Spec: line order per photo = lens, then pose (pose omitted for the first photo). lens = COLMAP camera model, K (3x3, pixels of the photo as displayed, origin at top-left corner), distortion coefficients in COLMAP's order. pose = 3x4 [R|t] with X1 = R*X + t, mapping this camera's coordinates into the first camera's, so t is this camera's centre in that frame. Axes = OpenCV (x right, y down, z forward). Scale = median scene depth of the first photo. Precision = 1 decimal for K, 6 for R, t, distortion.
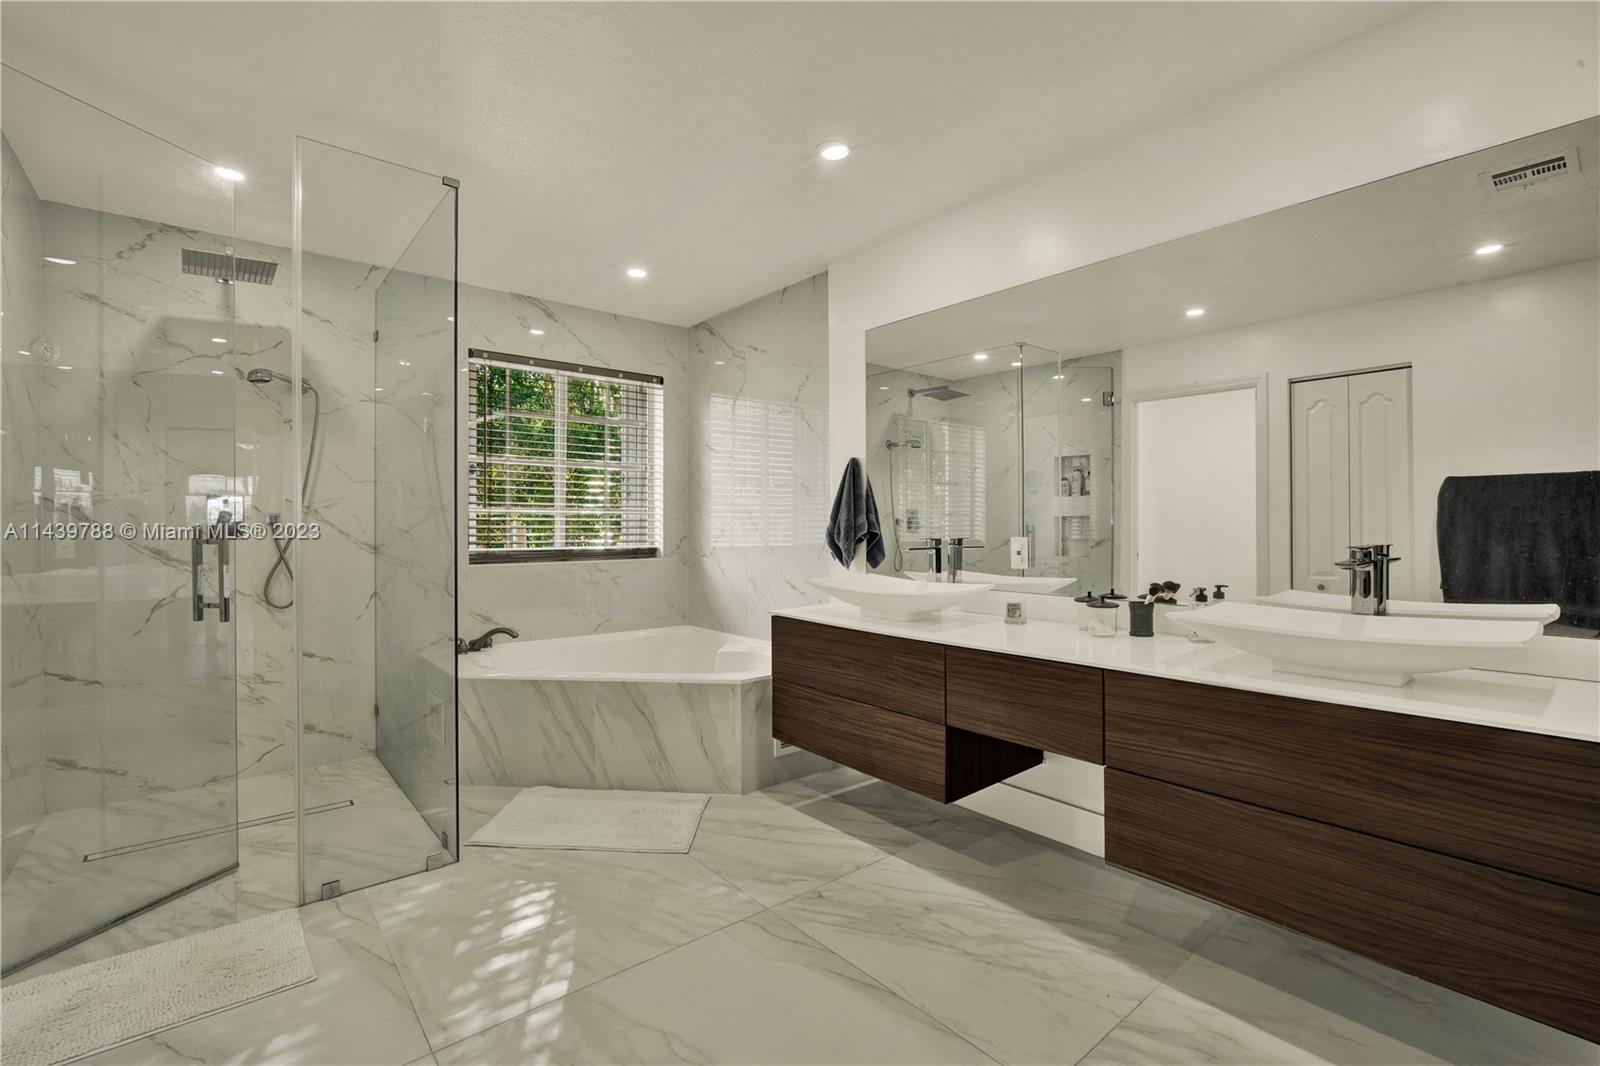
lens RADIAL K [[720.0, 0, 801.7], [0, 720.0, 532.1], [0, 0, 1]] dist [-0.011843, 0.002005]
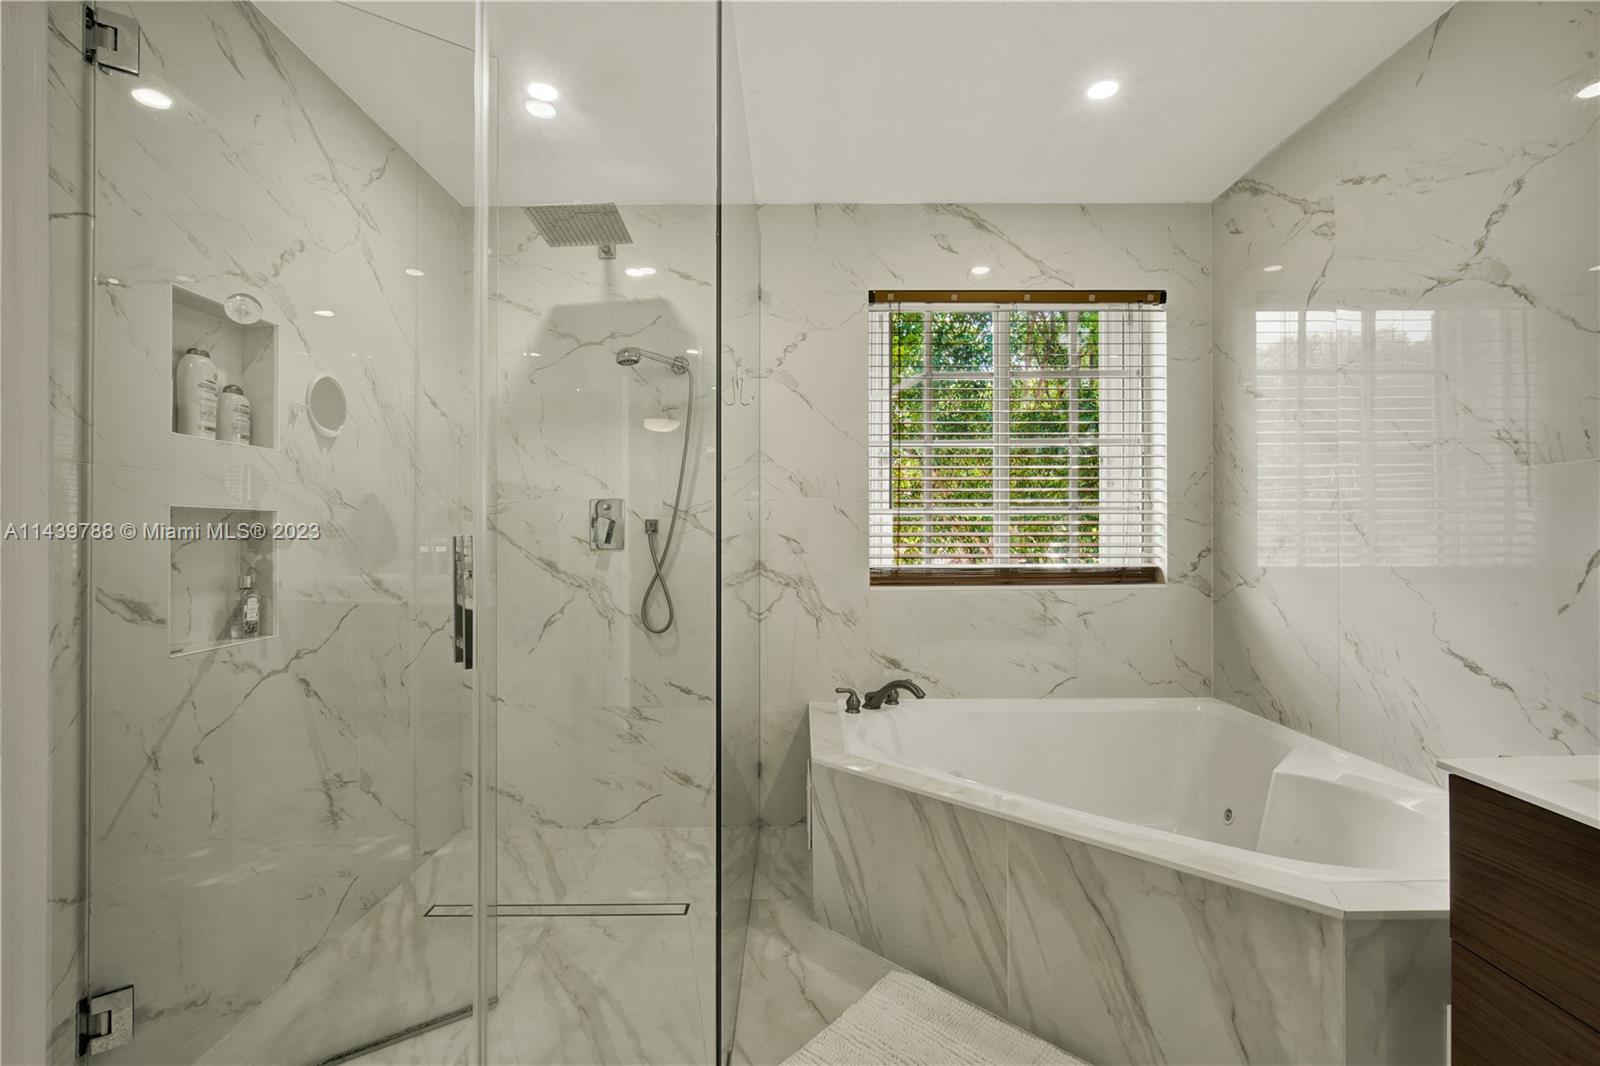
lens RADIAL K [[720.0, 0, 803.1], [0, 720.0, 535.4], [0, 0, 1]] dist [-0.011843, 0.002005]
pose [[0.771577, -0.002040, -0.636133, -0.058464], [-0.000959, 0.999990, -0.004370, -0.003846], [0.636135, 0.003982, 0.771567, 0.455419]]
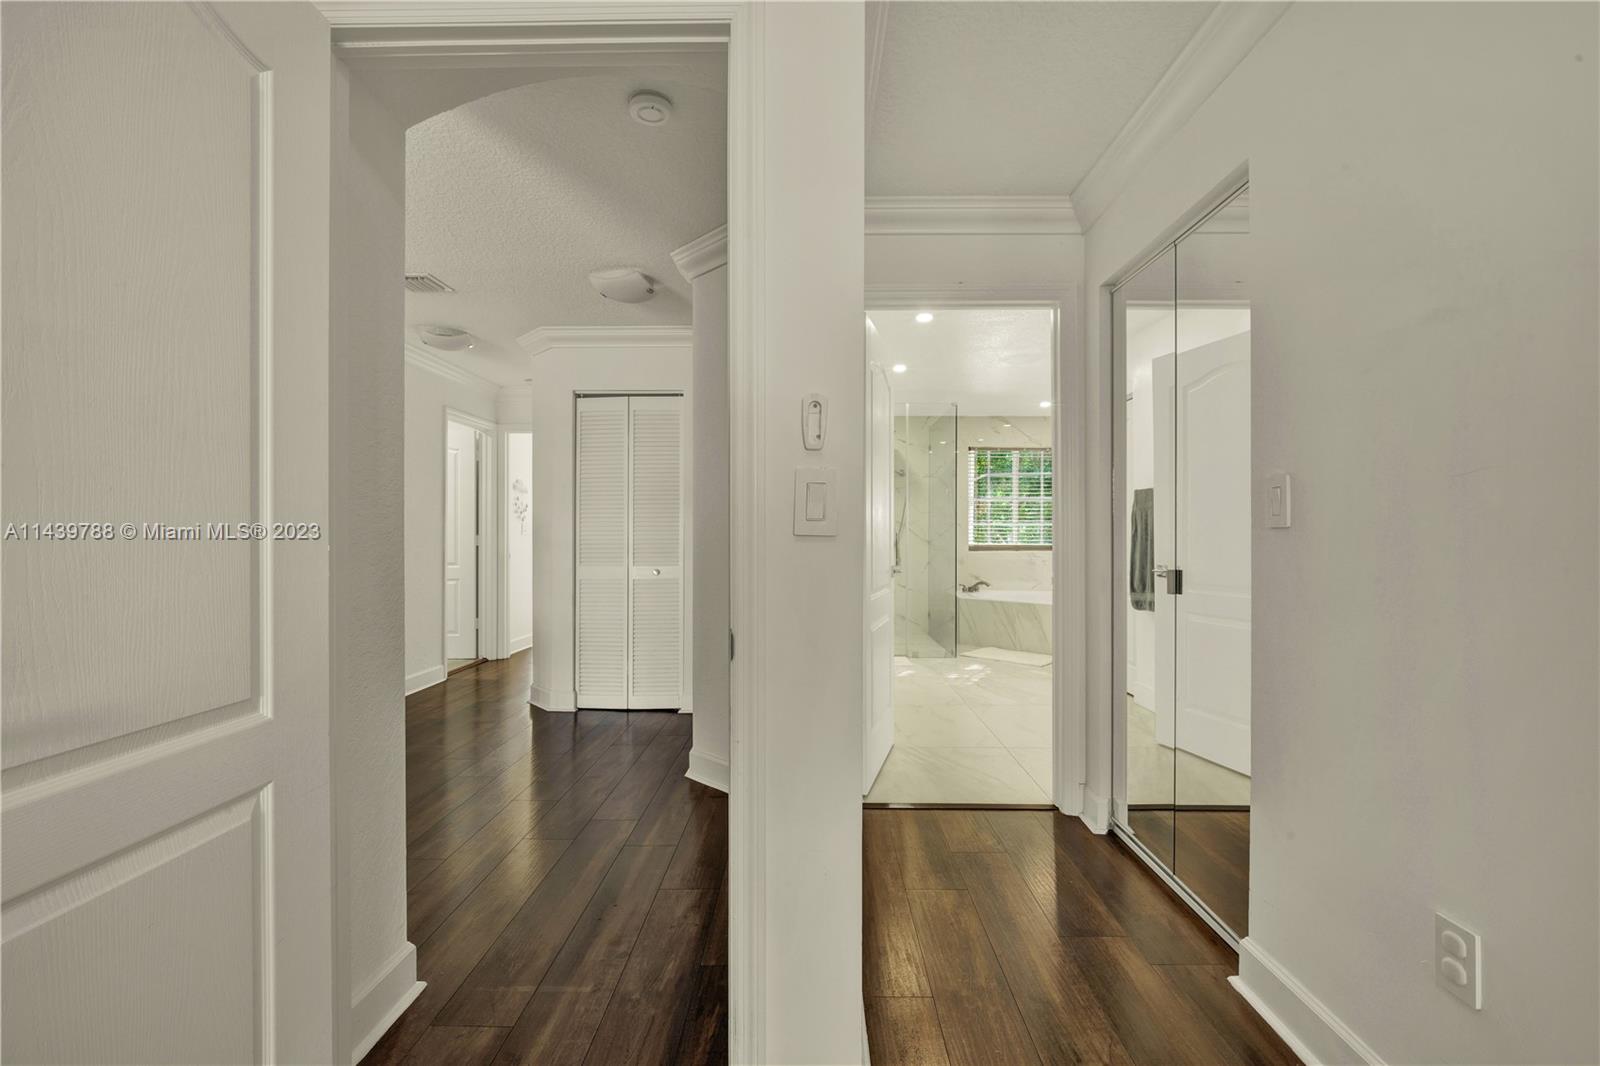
lens RADIAL K [[720.0, 0, 790.2], [0, 720.0, 539.6], [0, 0, 1]] dist [-0.011843, 0.002005]
pose [[0.748703, 0.010588, -0.662821, 0.613086], [-0.011863, 0.999926, 0.002573, 0.016425], [0.662800, 0.005936, 0.748773, -1.043424]]
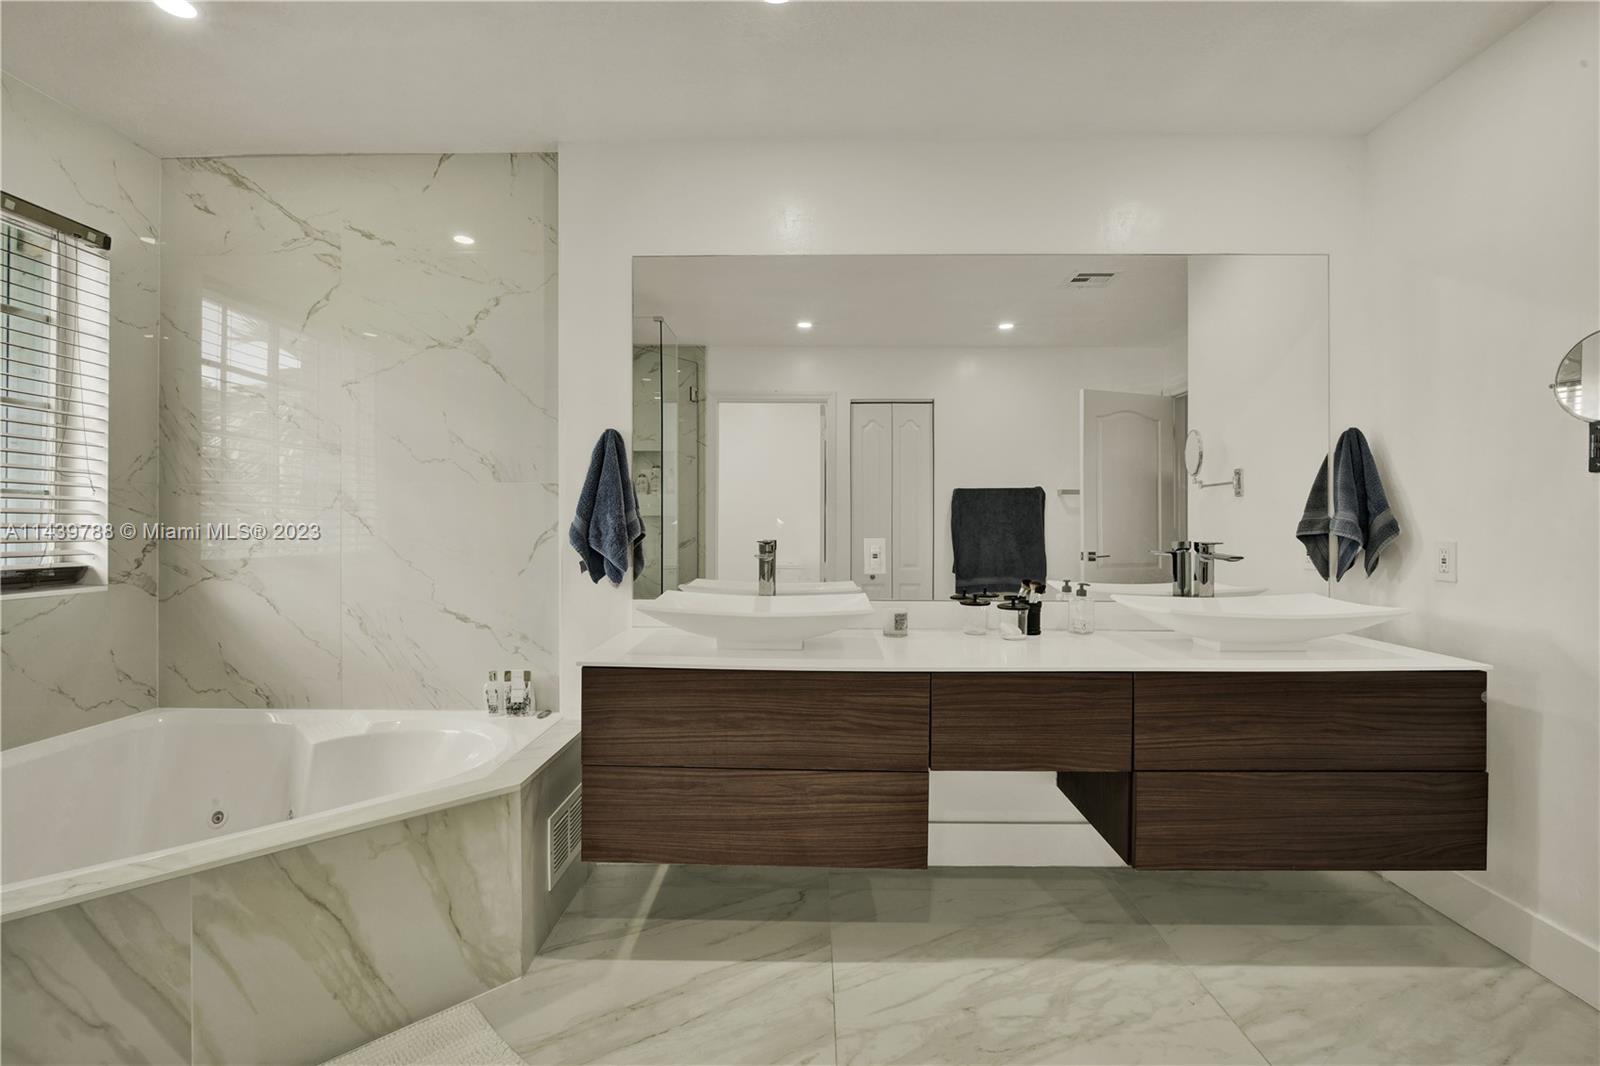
lens RADIAL K [[720.0, 0, 804.0], [0, 720.0, 524.8], [0, 0, 1]] dist [-0.011843, 0.002005]
pose [[0.652835, 0.001157, 0.757500, -0.350882], [0.003918, 0.999980, -0.004904, -0.004193], [-0.757490, 0.006169, 0.652817, 0.399550]]
